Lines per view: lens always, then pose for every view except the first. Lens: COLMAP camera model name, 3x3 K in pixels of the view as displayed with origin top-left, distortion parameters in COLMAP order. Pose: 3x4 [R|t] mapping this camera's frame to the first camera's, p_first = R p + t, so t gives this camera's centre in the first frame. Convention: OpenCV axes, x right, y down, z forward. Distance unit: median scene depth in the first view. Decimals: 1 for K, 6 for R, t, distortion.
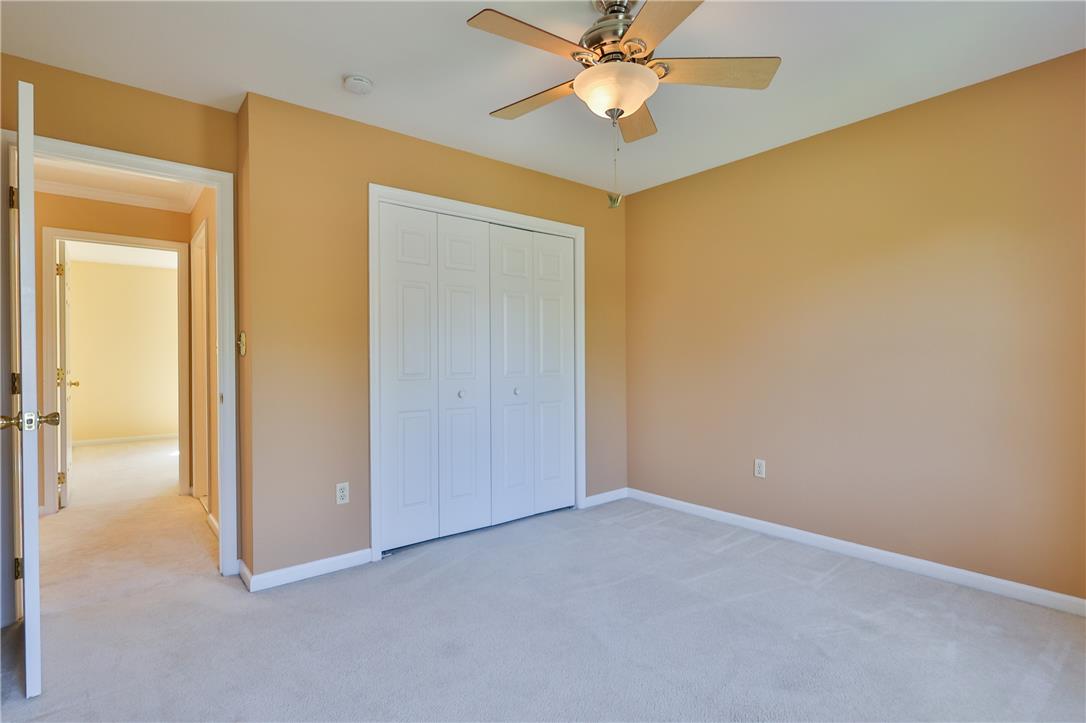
lens RADIAL K [[527.3, 0, 543.0], [0, 527.3, 361.5], [0, 0, 1]] dist [-0.000398, -0.000299]
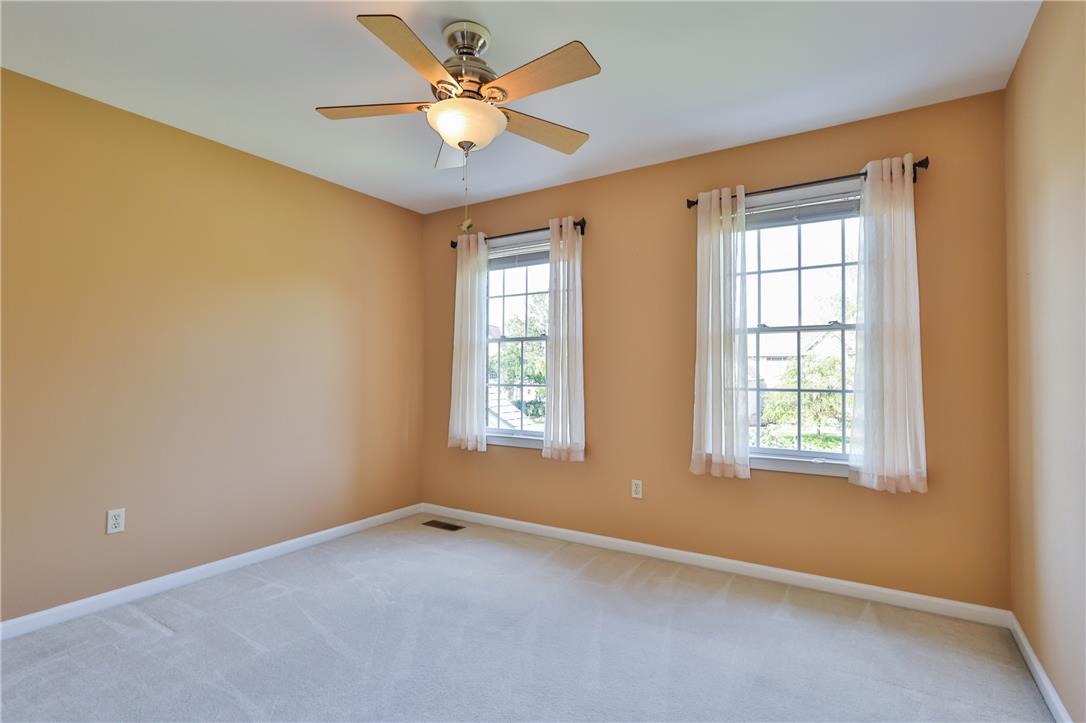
lens RADIAL K [[539.6, 0, 543.0], [0, 539.6, 361.5], [0, 0, 1]] dist [-0.002208, -0.000226]
pose [[-0.304958, 0.021351, 0.952126, -0.634936], [0.010728, 0.999762, -0.018983, -0.006784], [-0.952305, 0.004425, -0.305115, 0.797319]]
